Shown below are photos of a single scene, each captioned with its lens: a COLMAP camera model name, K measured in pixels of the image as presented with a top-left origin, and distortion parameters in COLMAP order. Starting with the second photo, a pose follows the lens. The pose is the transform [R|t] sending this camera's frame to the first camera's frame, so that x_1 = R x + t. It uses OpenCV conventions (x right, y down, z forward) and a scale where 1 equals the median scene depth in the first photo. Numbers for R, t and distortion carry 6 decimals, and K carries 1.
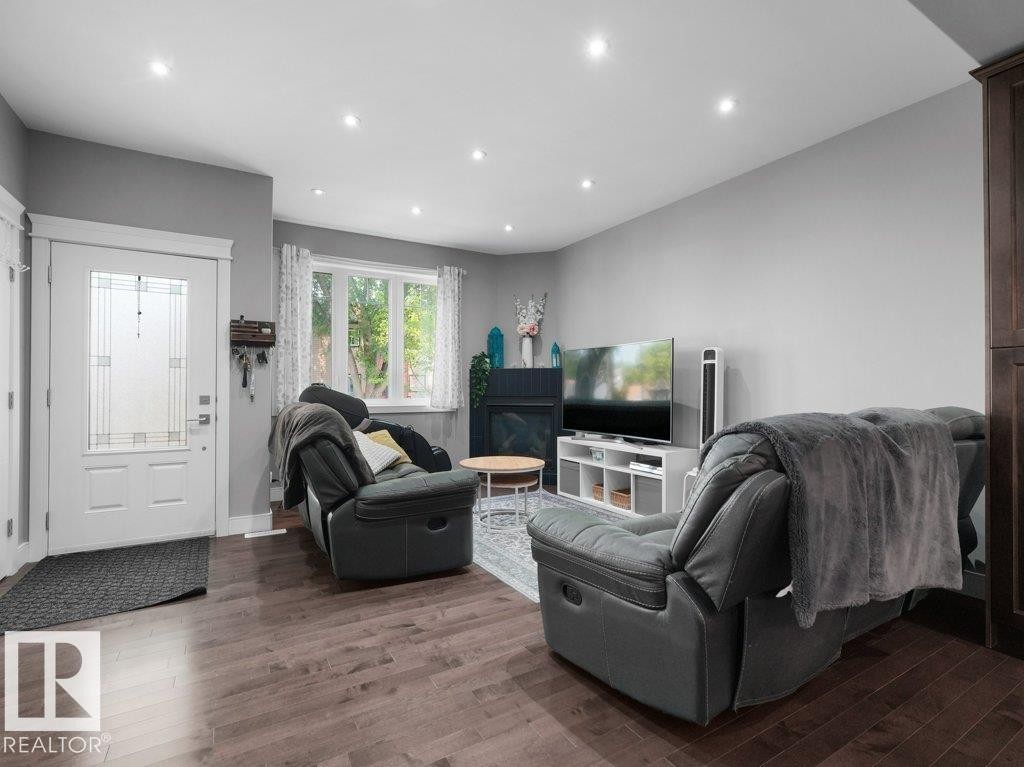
lens RADIAL K [[502.7, 0, 524.8], [0, 502.7, 383.3], [0, 0, 1]] dist [0.003296, 0.000859]
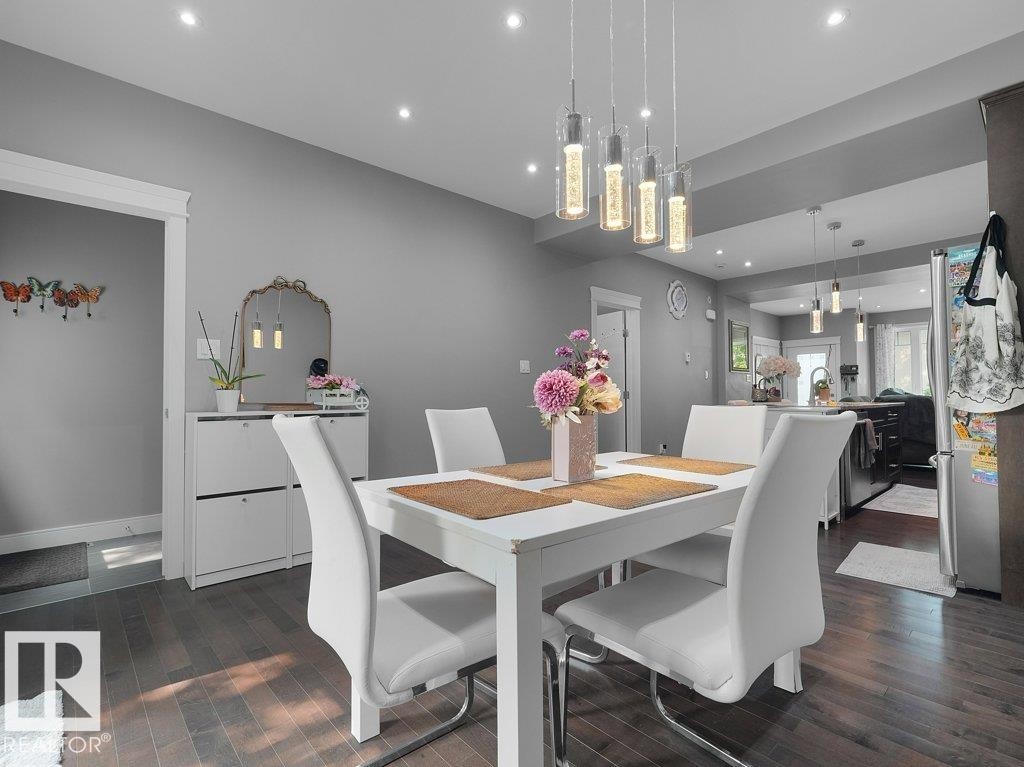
lens RADIAL K [[502.7, 0, 524.8], [0, 502.7, 383.3], [0, 0, 1]] dist [0.003296, 0.000859]
pose [[0.190679, -0.023315, -0.981376, 1.691112], [0.005800, 0.999727, -0.022625, 0.019265], [0.981635, -0.001378, 0.190762, -1.142176]]
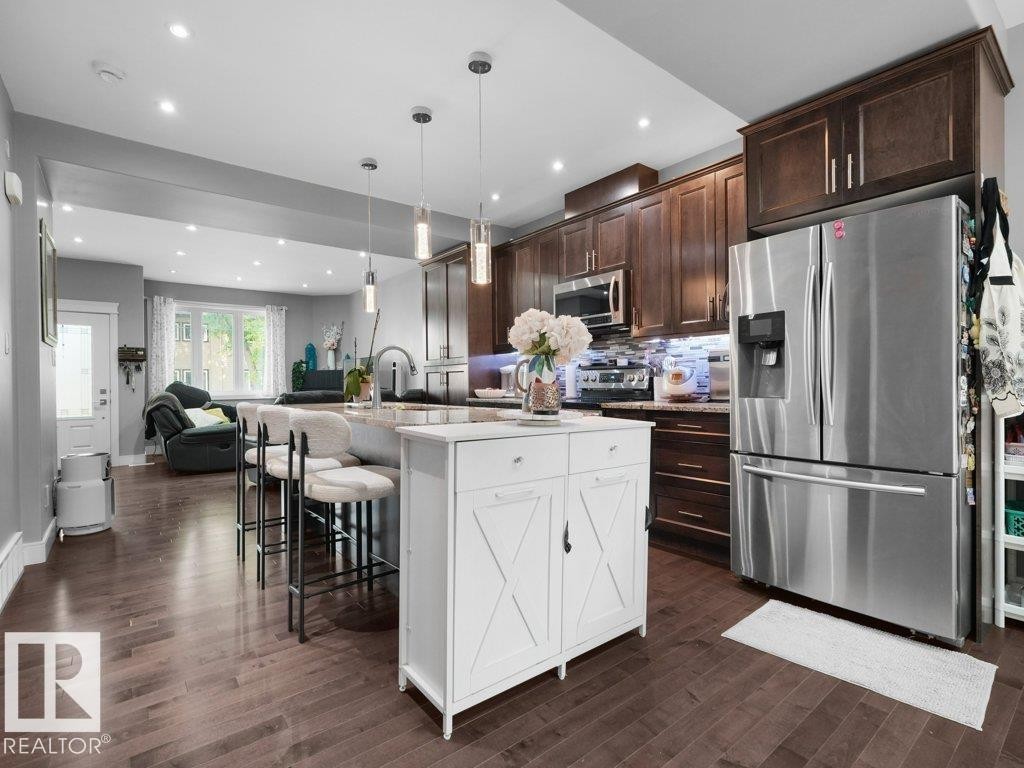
lens RADIAL K [[502.7, 0, 524.8], [0, 502.7, 383.8], [0, 0, 1]] dist [0.003296, 0.000859]
pose [[0.990621, -0.011546, 0.136150, 0.597471], [0.009600, 0.999842, 0.014940, -0.007385], [-0.136301, -0.013493, 0.990576, -0.966572]]
